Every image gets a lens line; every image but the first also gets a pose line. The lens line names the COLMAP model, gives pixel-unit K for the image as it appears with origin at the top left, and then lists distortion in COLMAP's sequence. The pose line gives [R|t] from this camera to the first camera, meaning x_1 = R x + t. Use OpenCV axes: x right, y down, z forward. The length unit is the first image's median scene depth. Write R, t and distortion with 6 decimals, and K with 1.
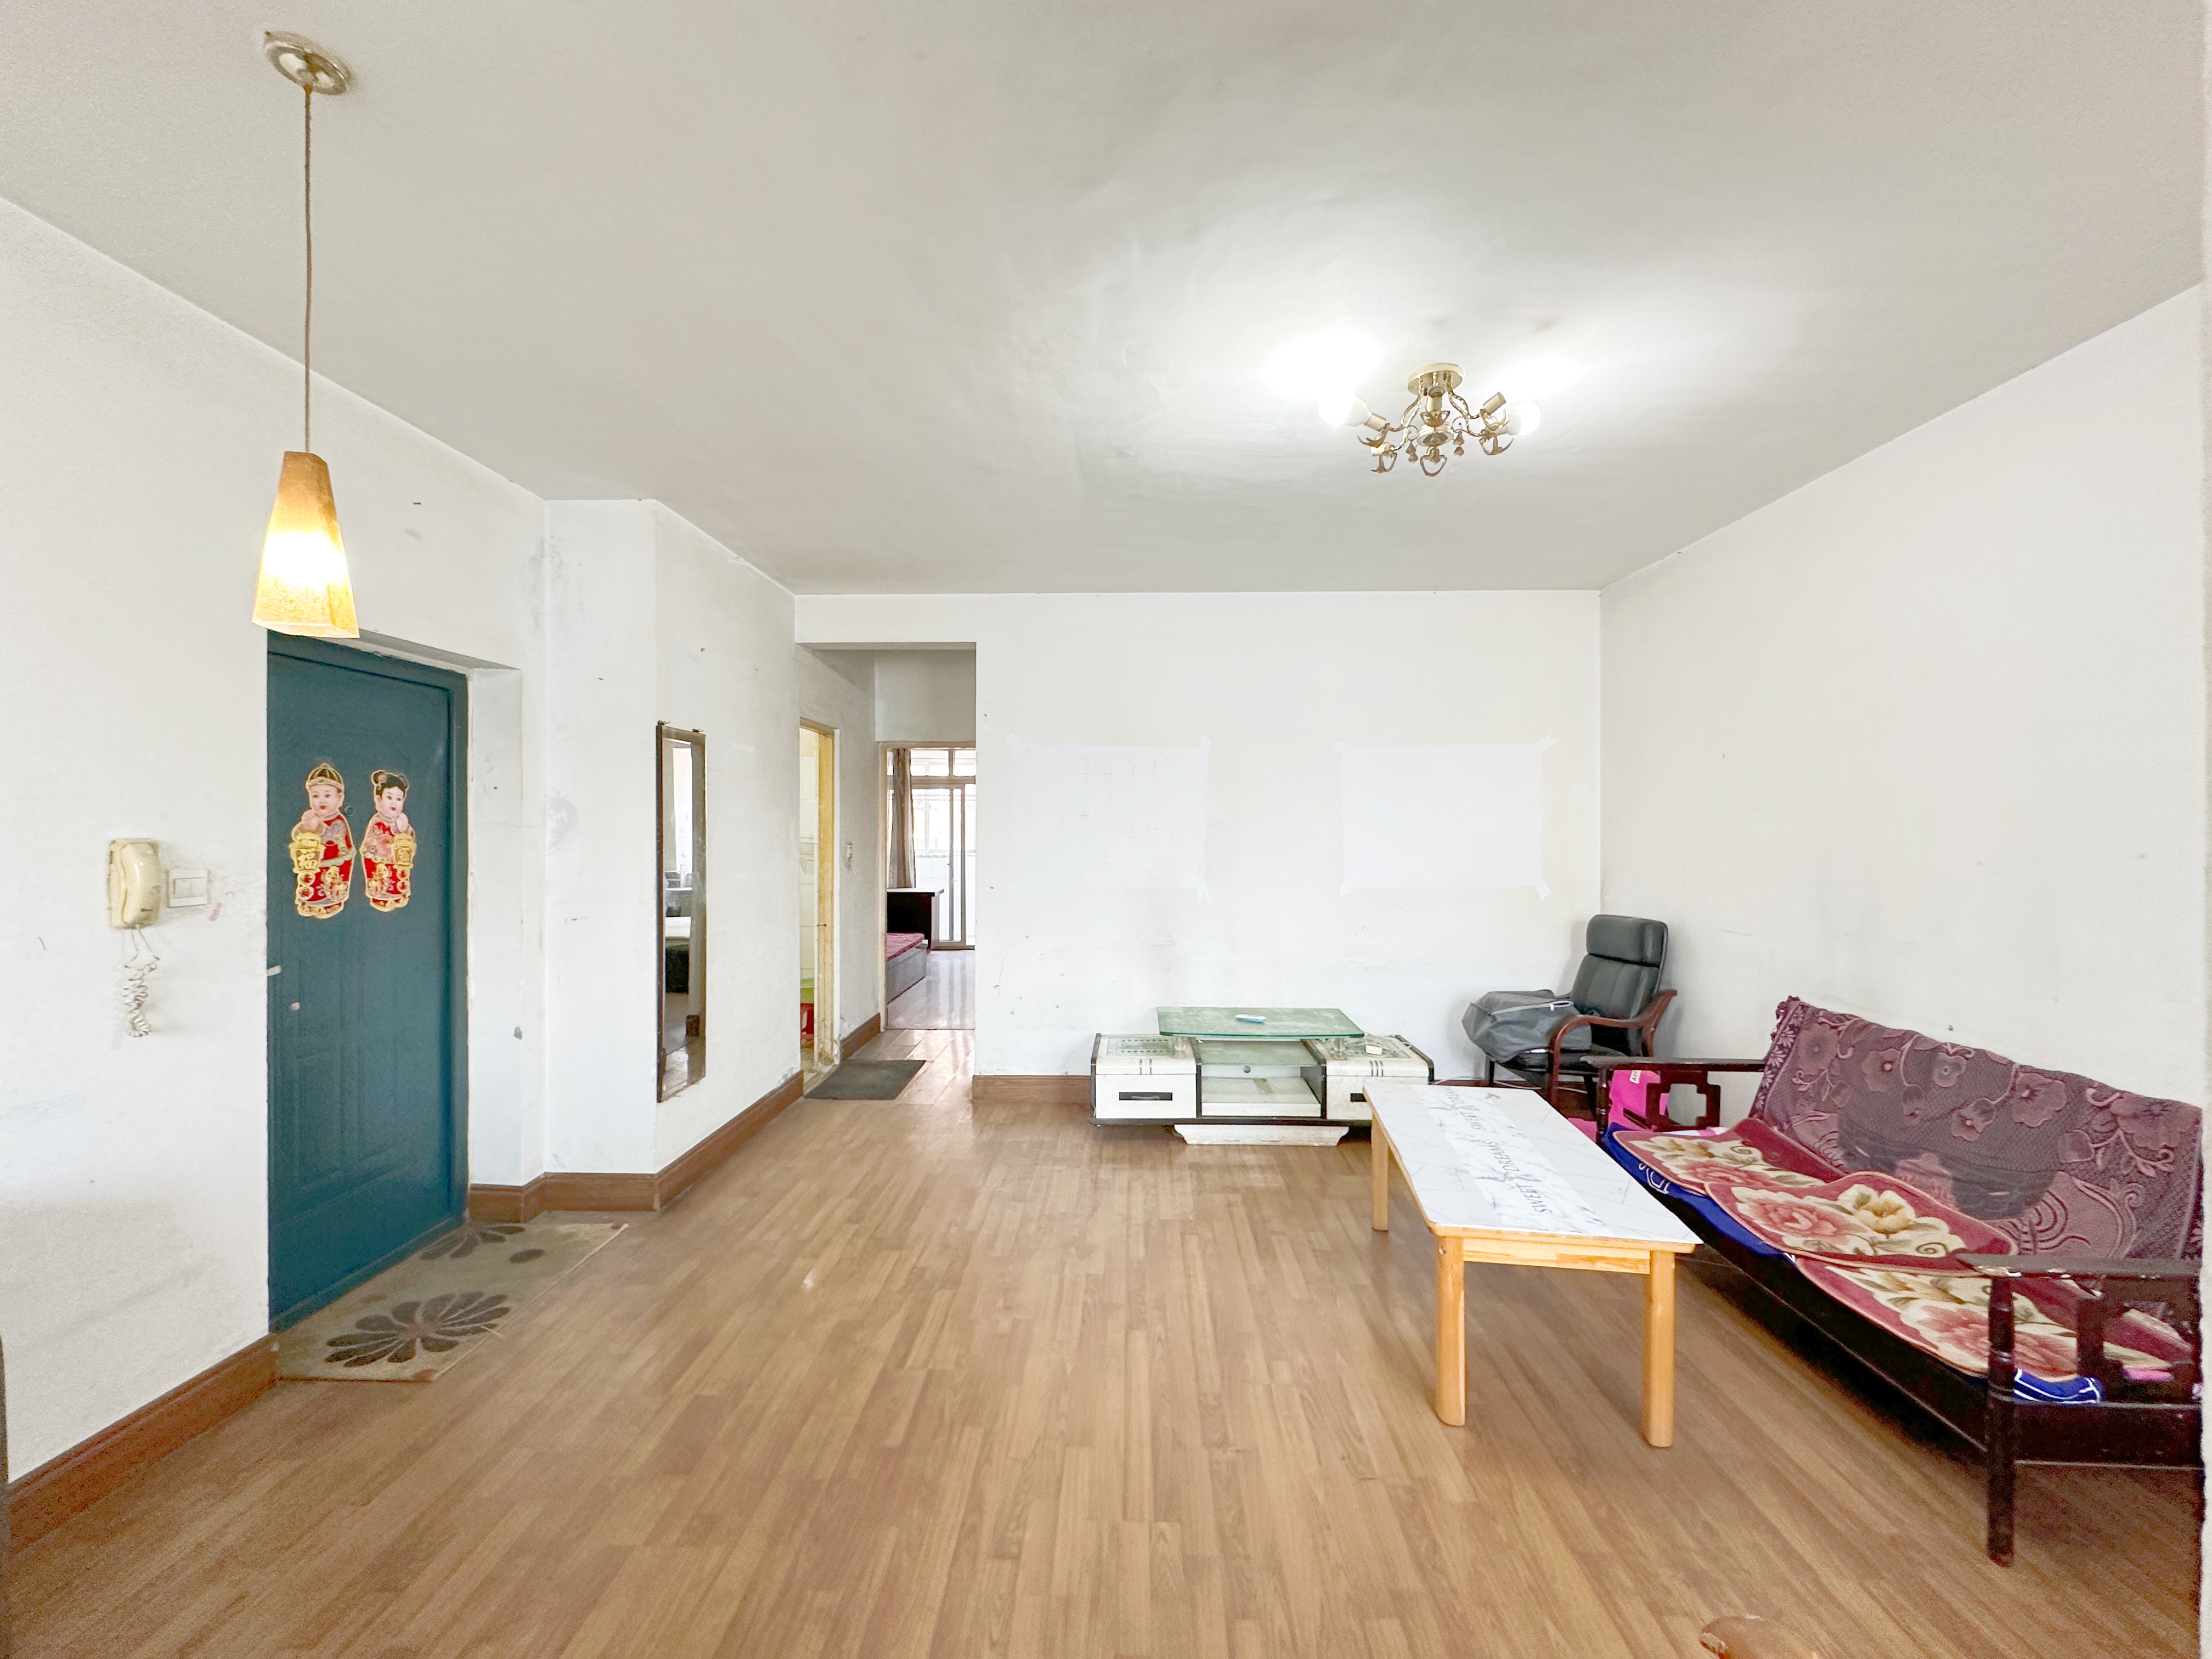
lens RADIAL K [[883.5, 0, 1096.0], [0, 883.5, 830.9], [0, 0, 1]] dist [0.007932, -0.000199]
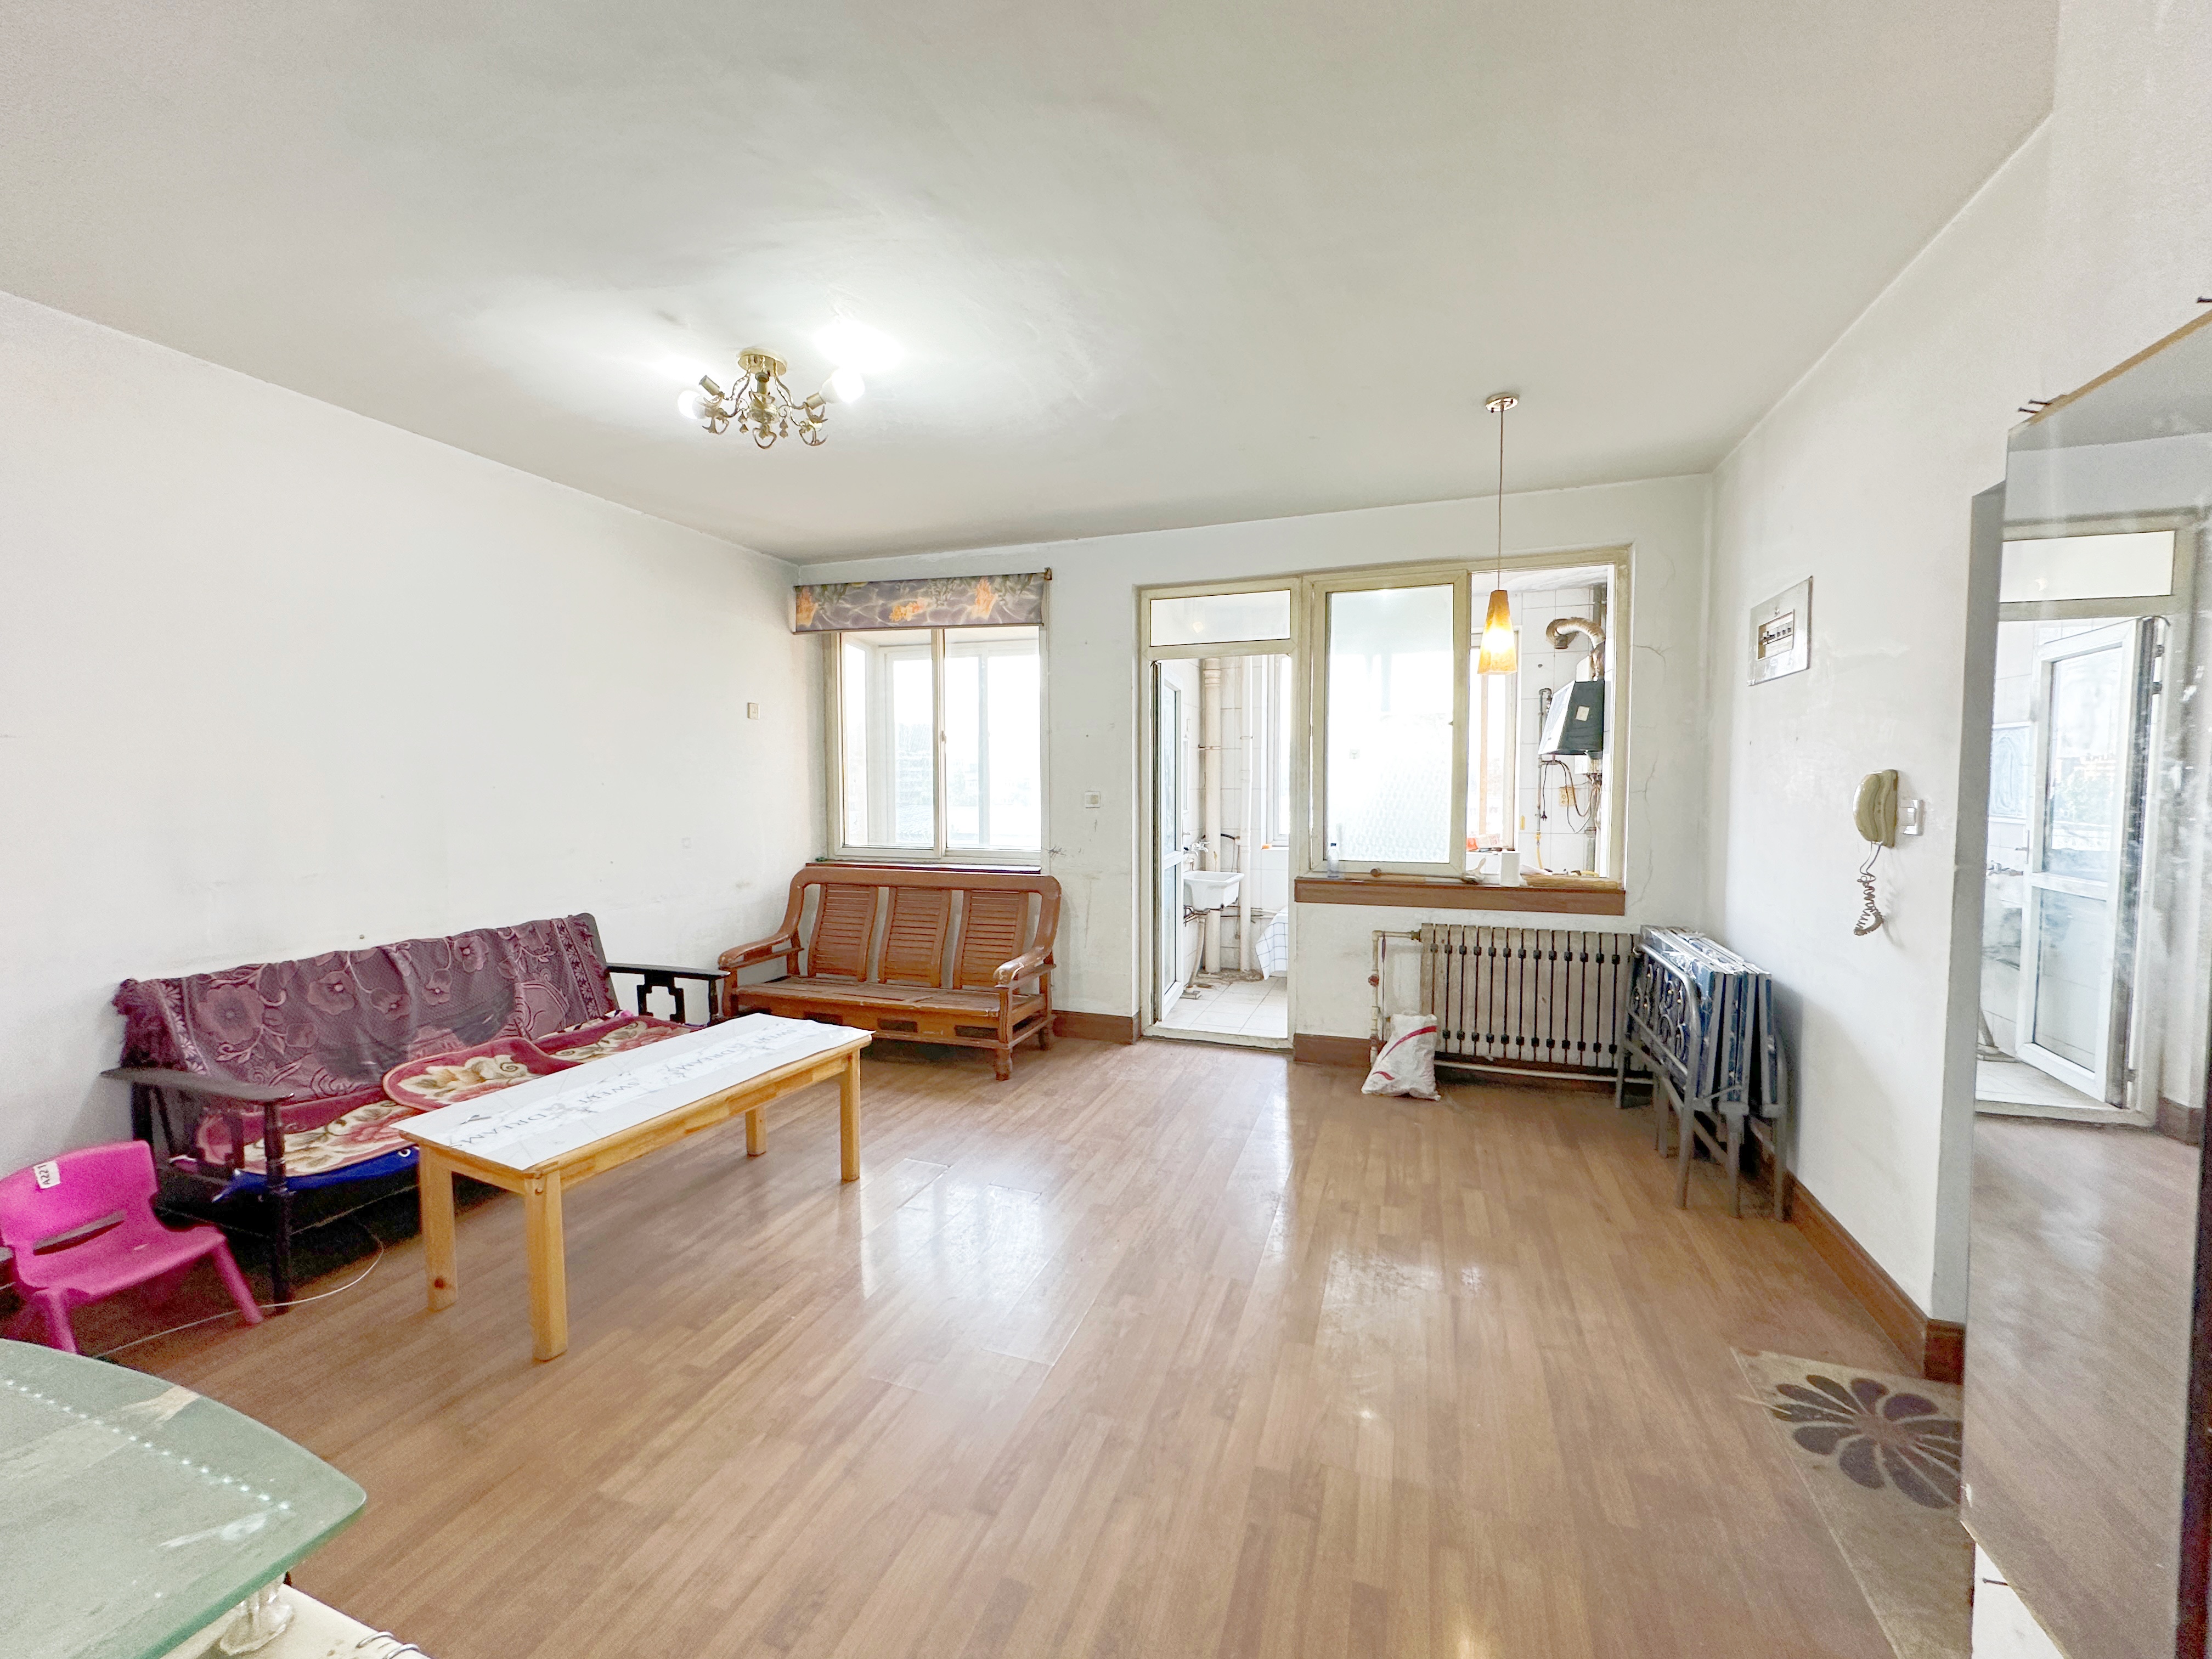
lens RADIAL K [[883.5, 0, 1101.3], [0, 883.5, 826.6], [0, 0, 1]] dist [0.007932, -0.000199]
pose [[-0.954082, -0.012795, 0.299273, -0.325232], [0.003971, 0.998459, 0.055348, 0.011430], [-0.299520, 0.053995, -0.952561, 1.746755]]
